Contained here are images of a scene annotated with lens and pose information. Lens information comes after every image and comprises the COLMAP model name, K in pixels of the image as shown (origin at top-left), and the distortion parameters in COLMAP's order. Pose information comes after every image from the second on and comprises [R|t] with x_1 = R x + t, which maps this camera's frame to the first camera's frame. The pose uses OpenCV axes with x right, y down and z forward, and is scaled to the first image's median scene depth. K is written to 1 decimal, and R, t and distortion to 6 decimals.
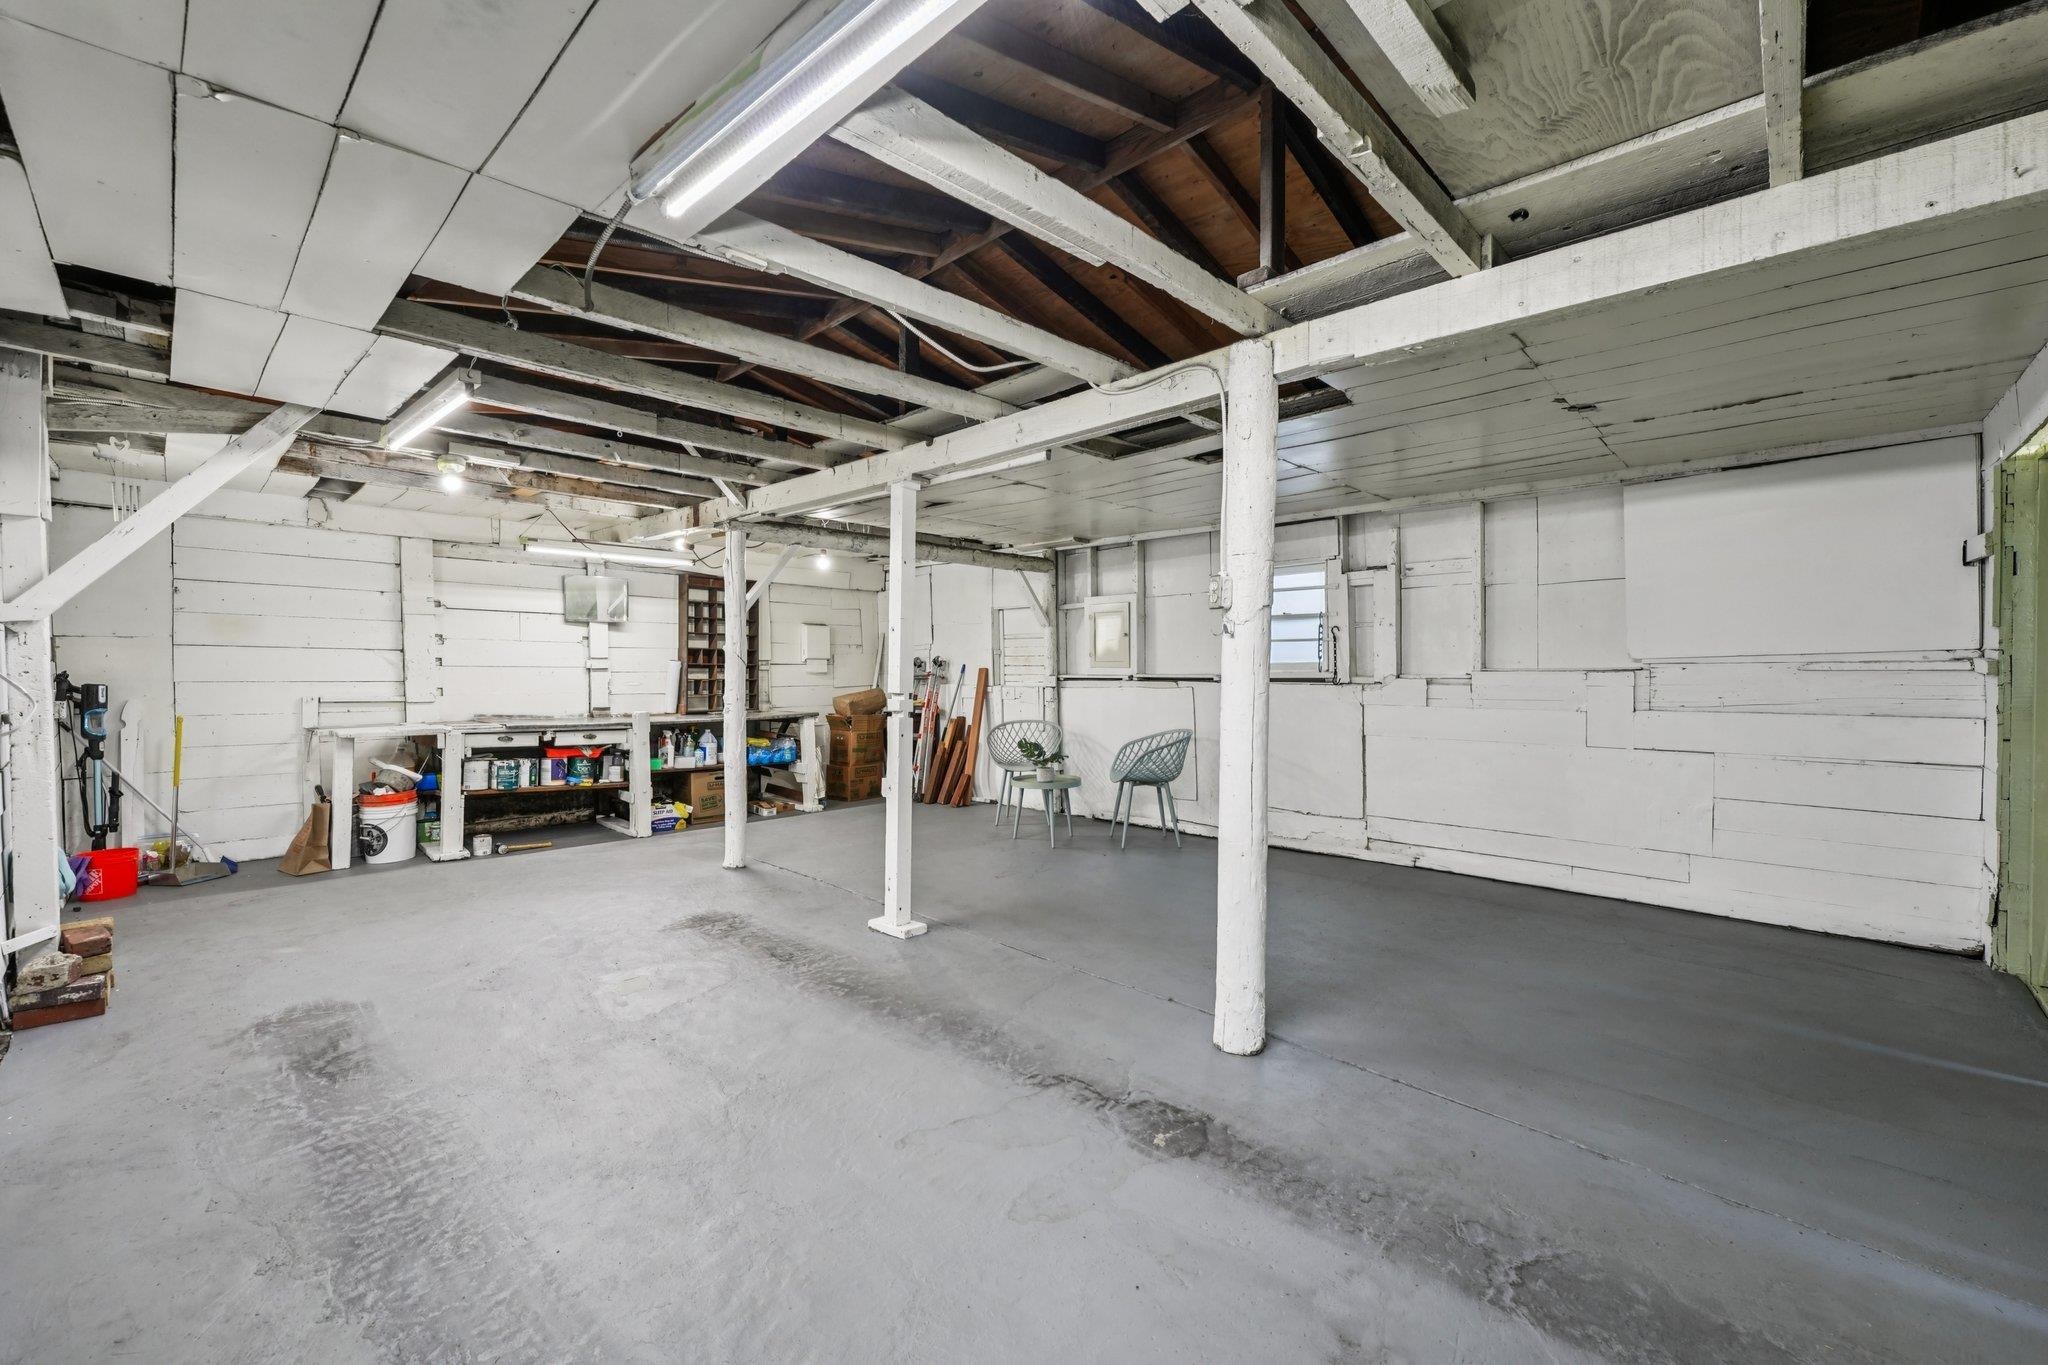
lens RADIAL K [[828.6, 0, 1022.6], [0, 828.6, 679.3], [0, 0, 1]] dist [-0.003768, 0.001032]
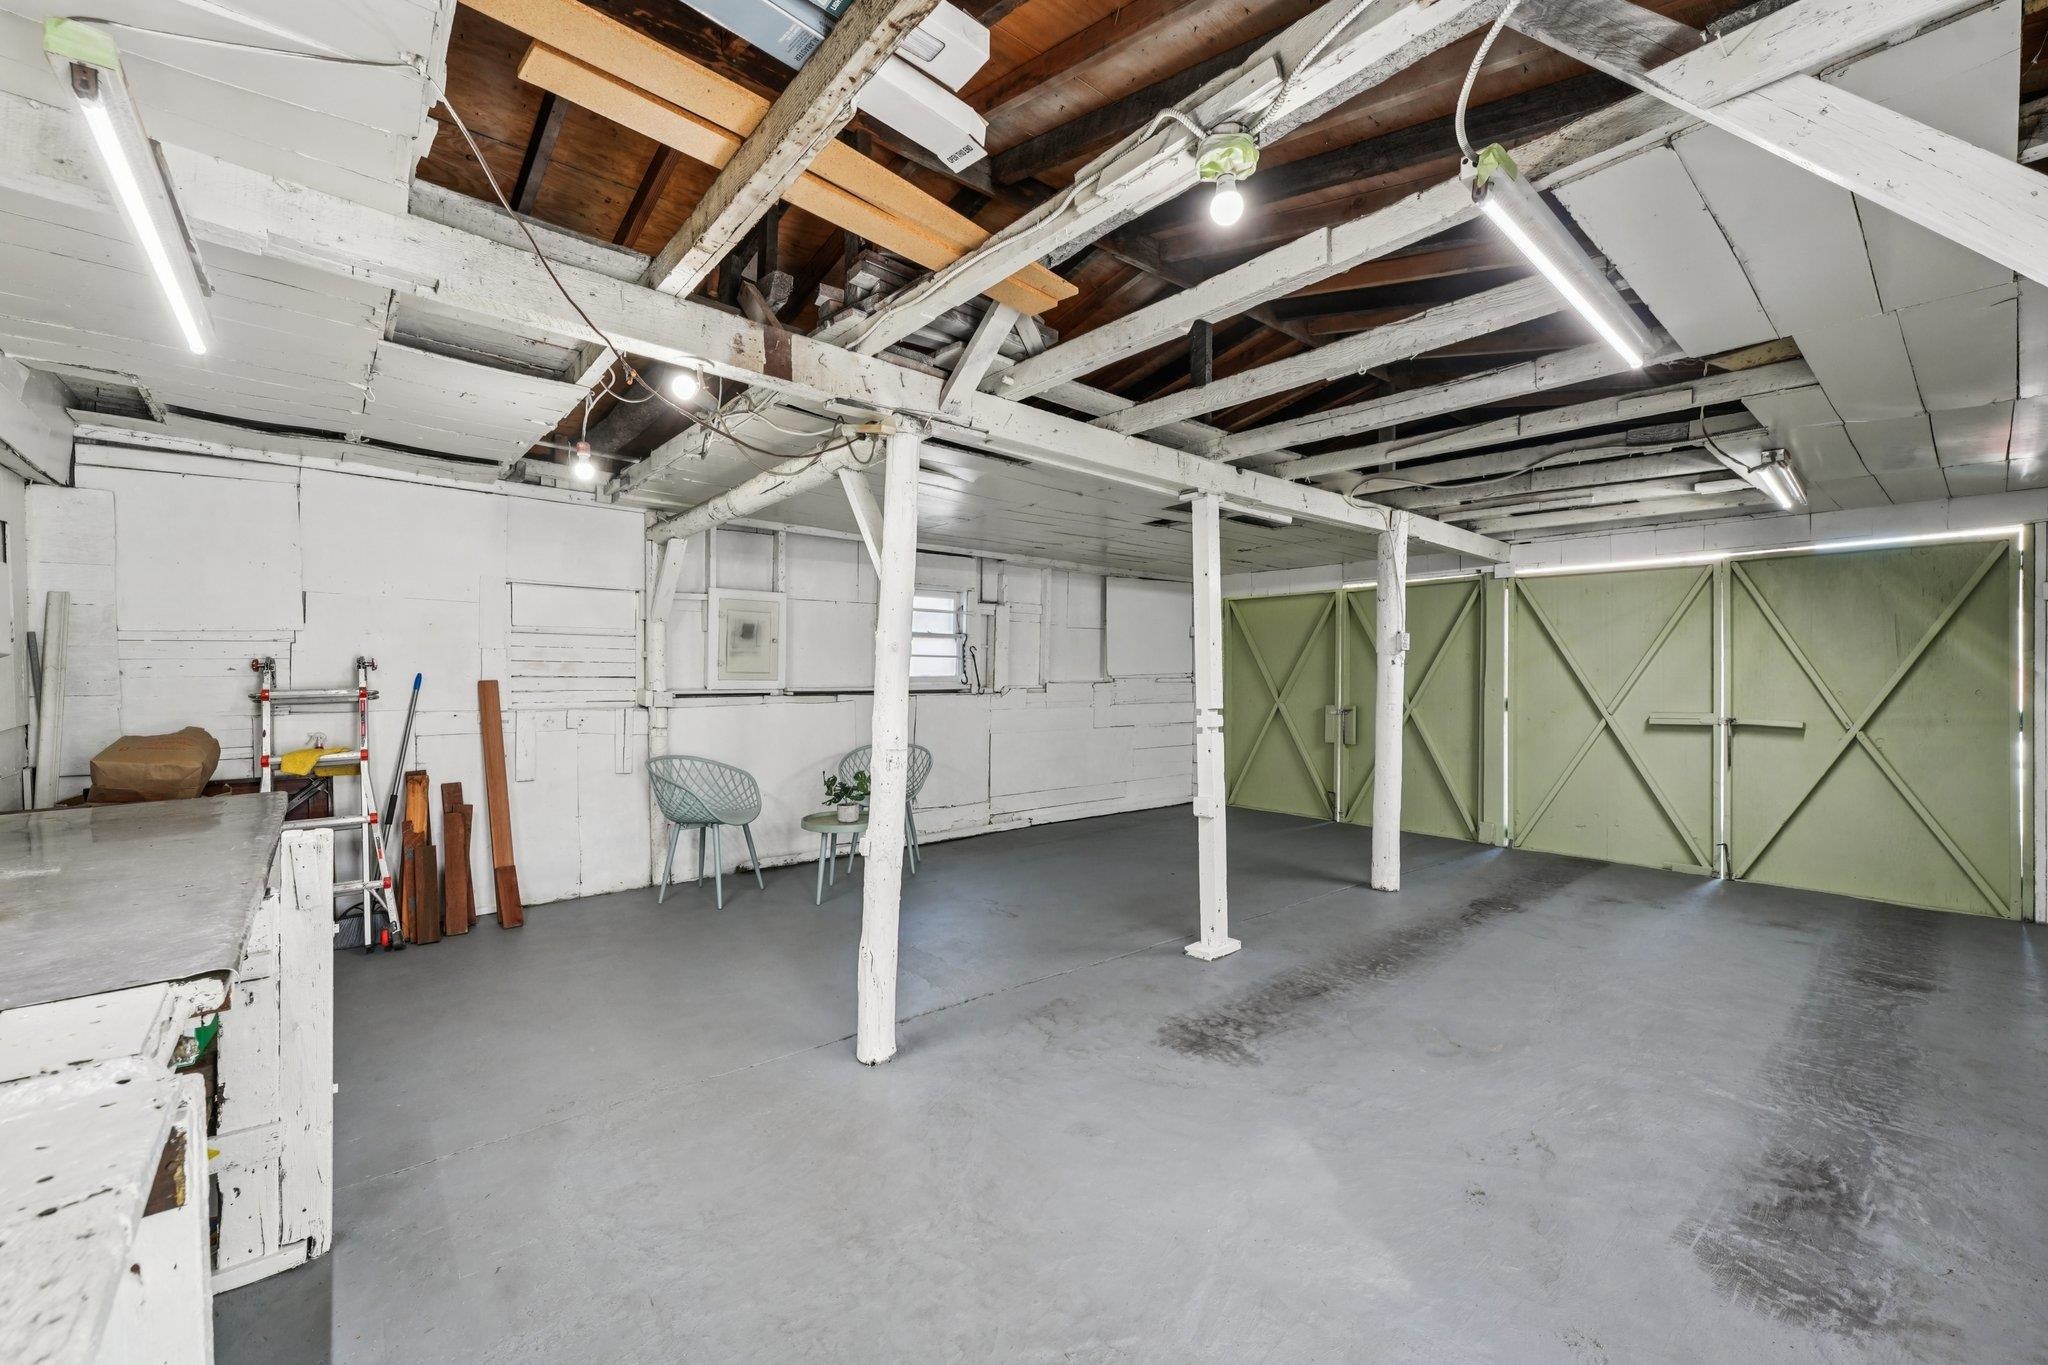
lens RADIAL K [[828.6, 0, 1024.7], [0, 828.6, 676.8], [0, 0, 1]] dist [-0.003768, 0.001032]
pose [[0.105495, 0.002169, 0.994418, -1.283671], [0.011957, 0.999923, -0.003449, -0.022474], [-0.994348, 0.012254, 0.105461, 1.249284]]
